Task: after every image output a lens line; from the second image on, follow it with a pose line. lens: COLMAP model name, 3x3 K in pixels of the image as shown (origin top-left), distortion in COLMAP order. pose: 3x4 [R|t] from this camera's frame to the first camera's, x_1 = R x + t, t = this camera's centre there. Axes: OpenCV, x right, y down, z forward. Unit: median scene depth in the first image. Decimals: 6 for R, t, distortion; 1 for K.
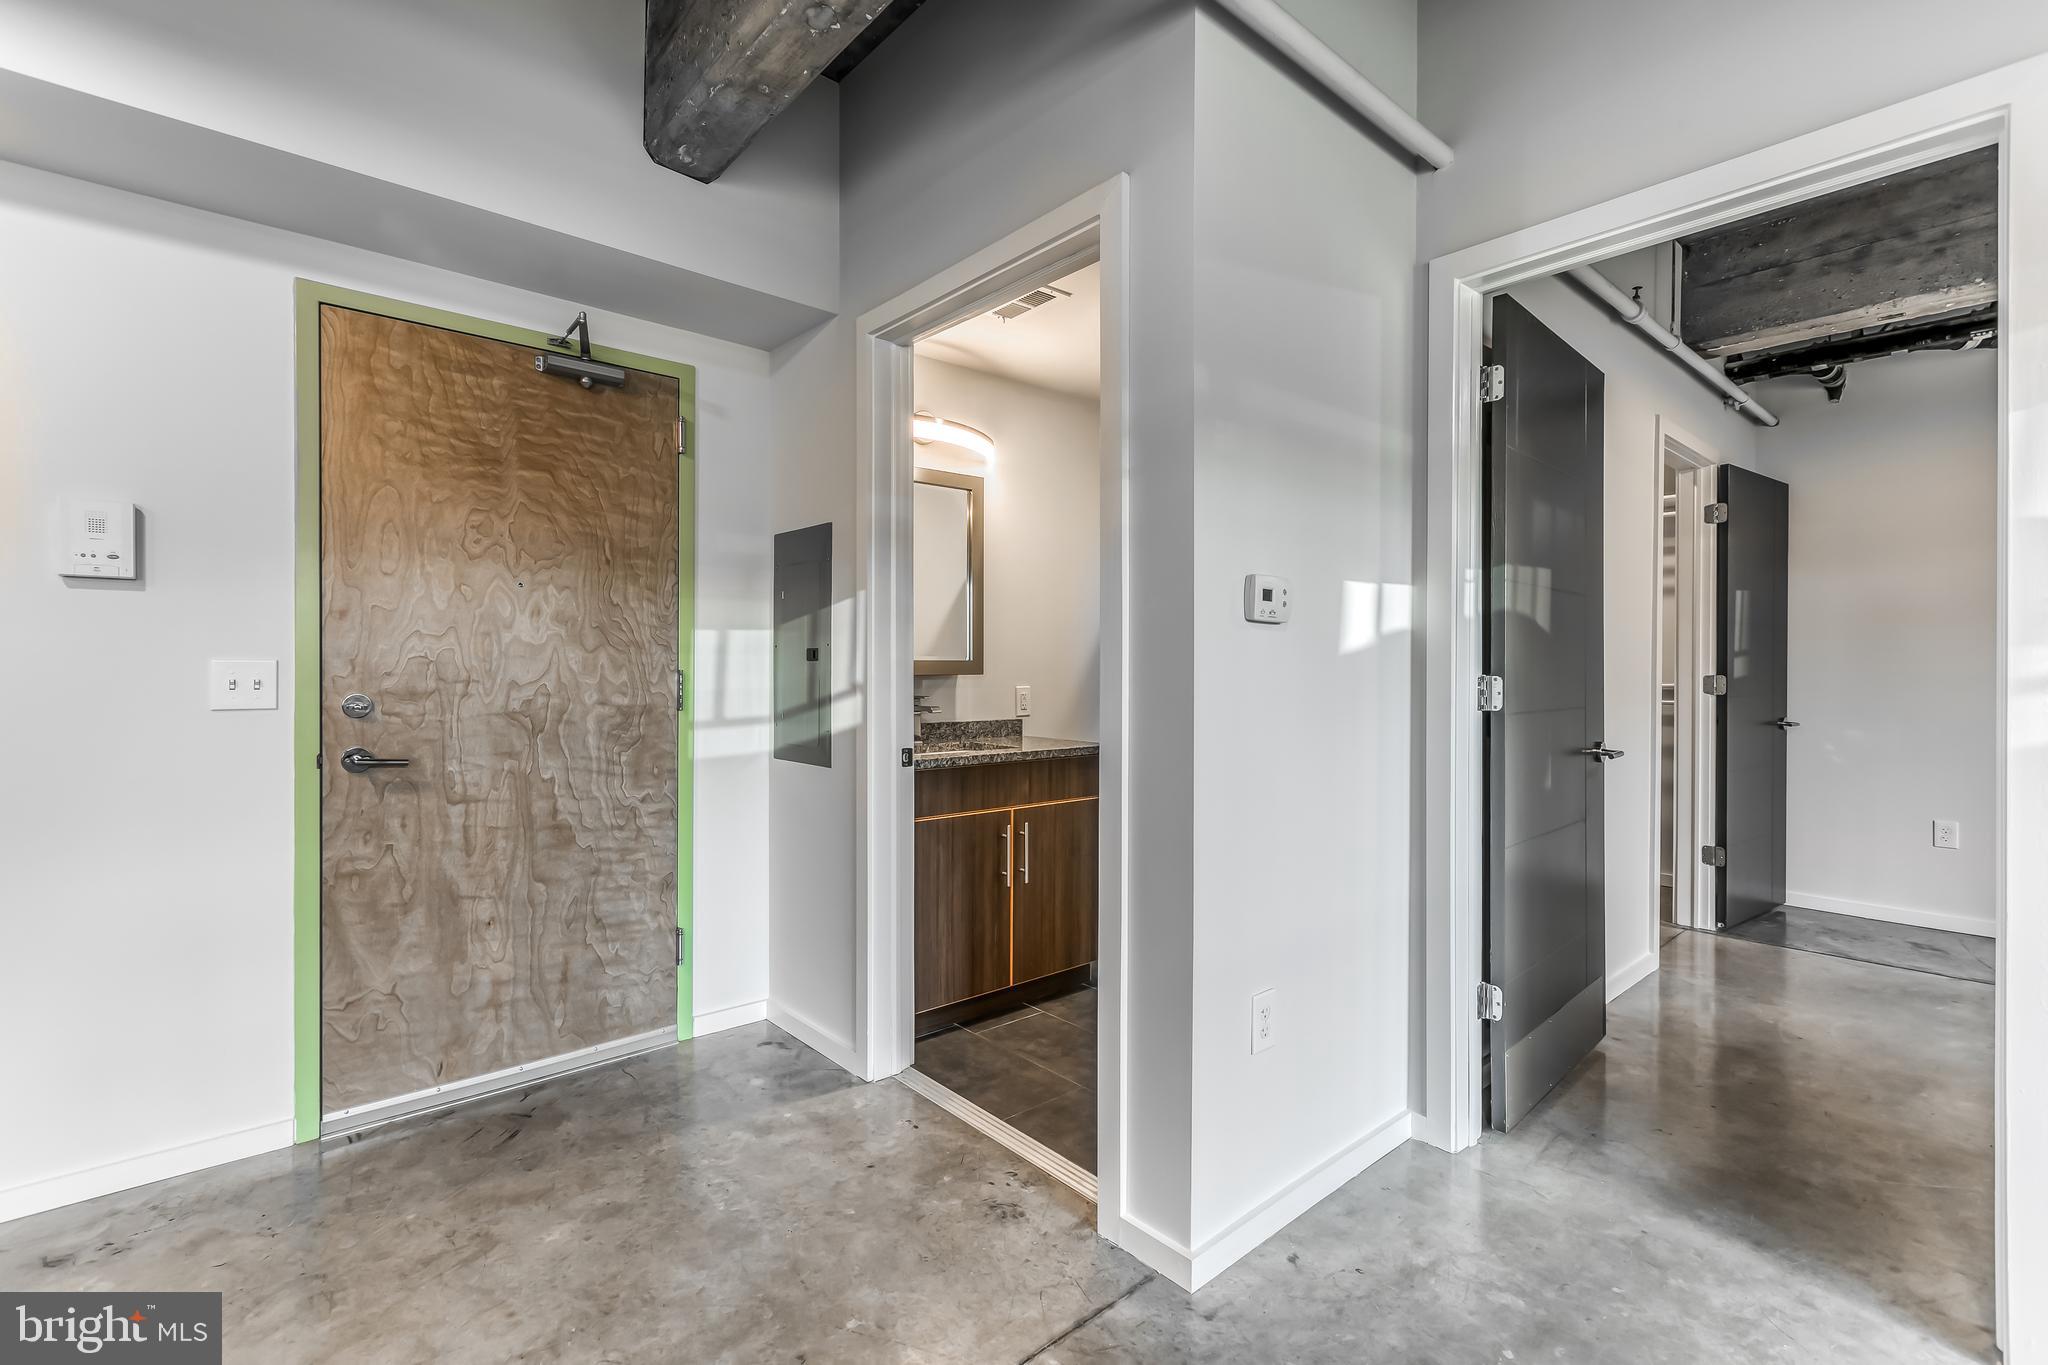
lens RADIAL K [[917.1, 0, 1014.6], [0, 917.1, 672.4], [0, 0, 1]] dist [0.009671, -0.003313]
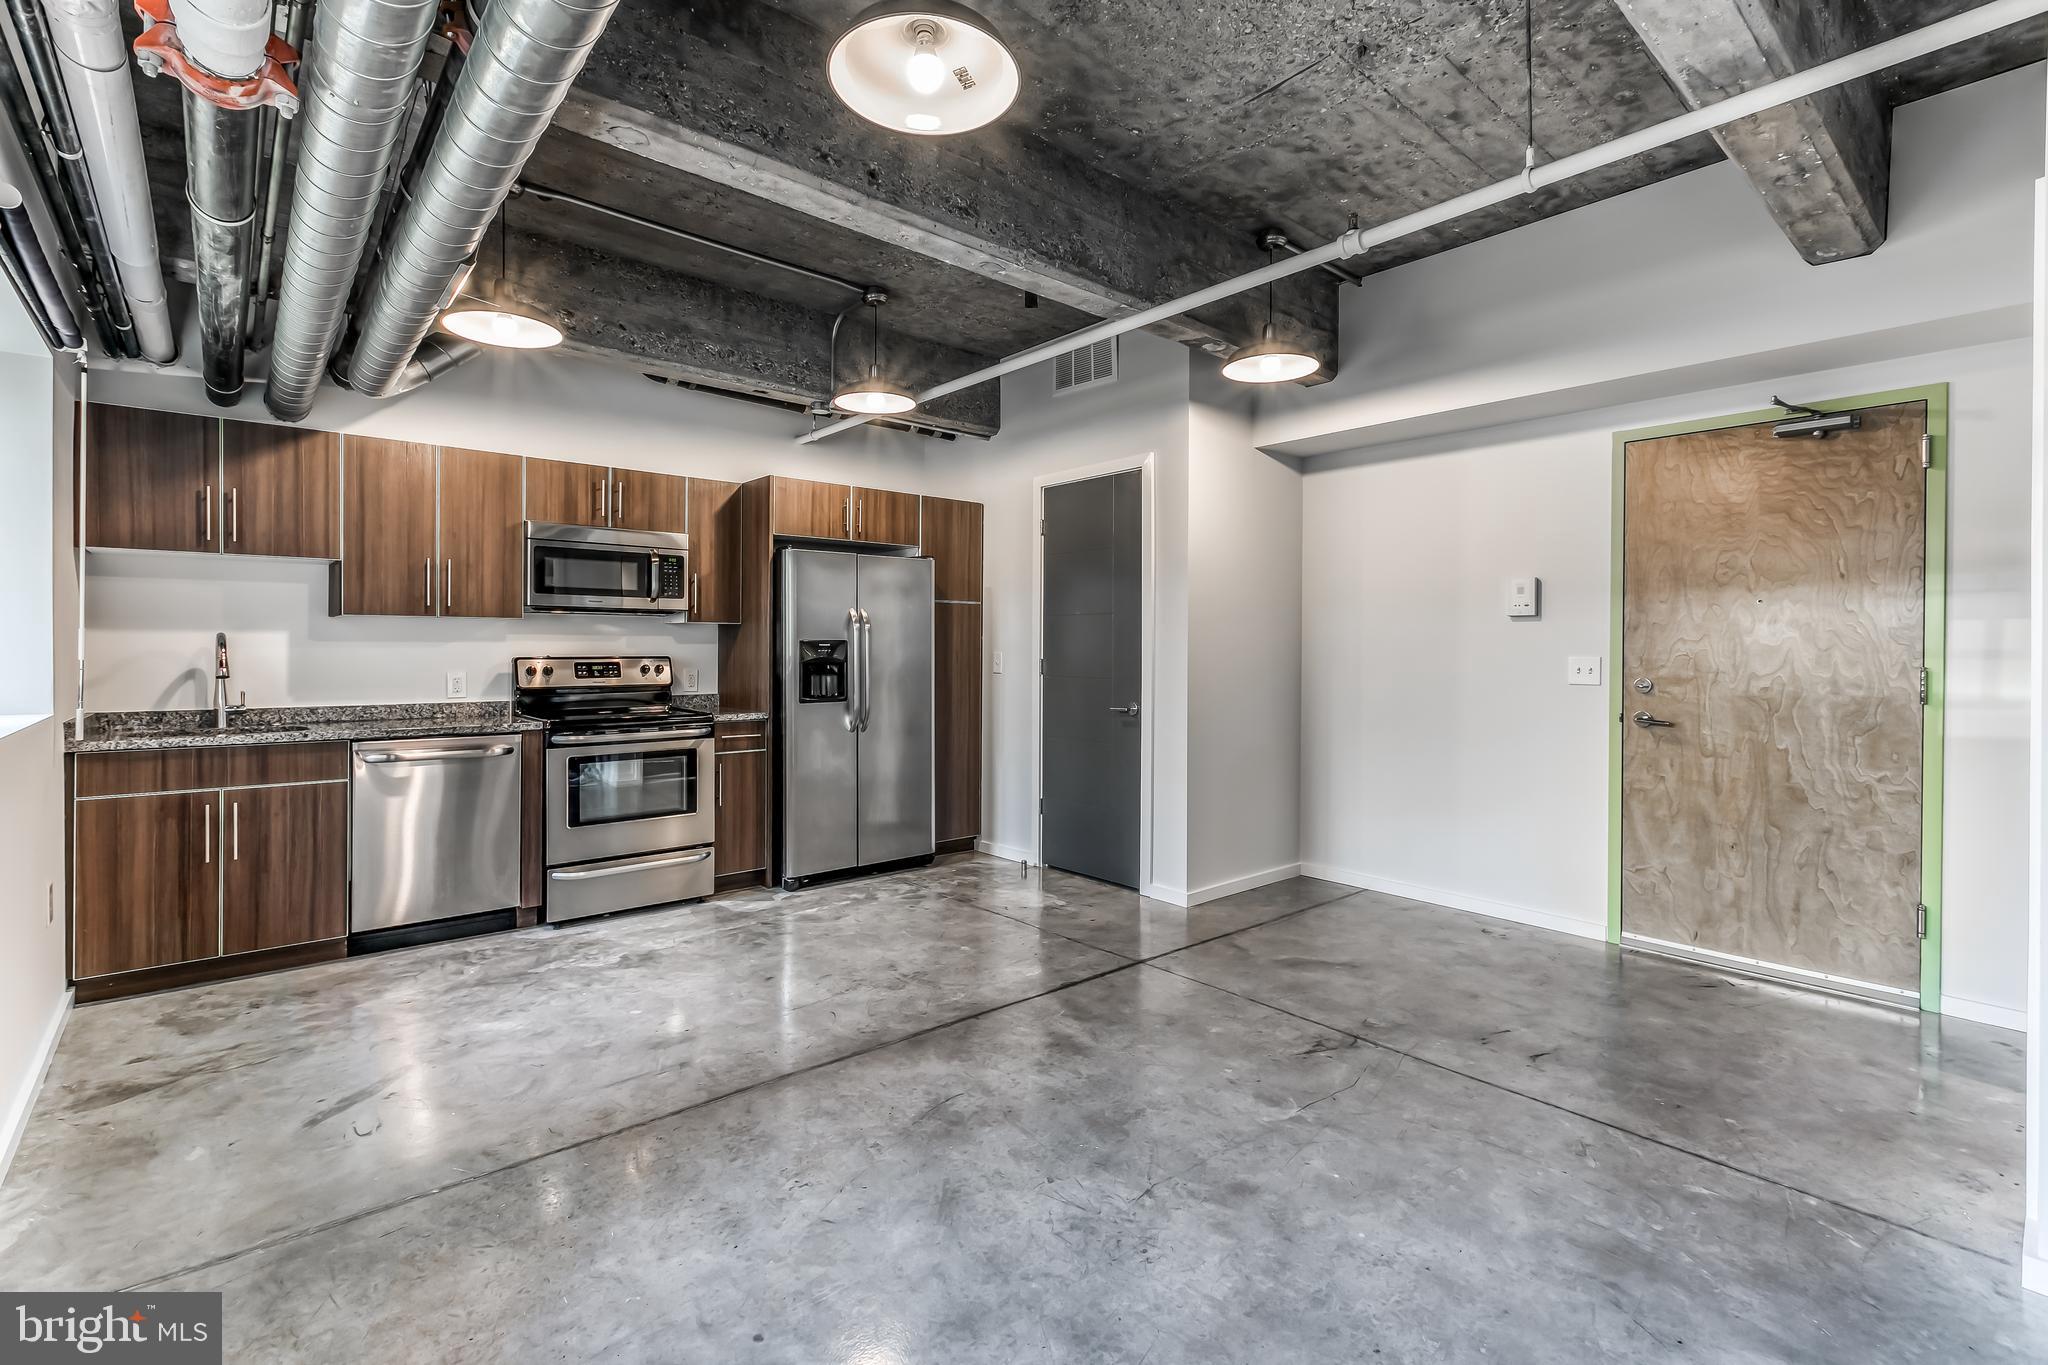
lens RADIAL K [[917.1, 0, 1010.3], [0, 917.1, 650.0], [0, 0, 1]] dist [0.009671, -0.003313]
pose [[-0.008350, 0.001506, -0.999964, 0.822921], [-0.007489, 0.999971, 0.001568, -0.018843], [0.999937, 0.007502, -0.008339, -0.082595]]
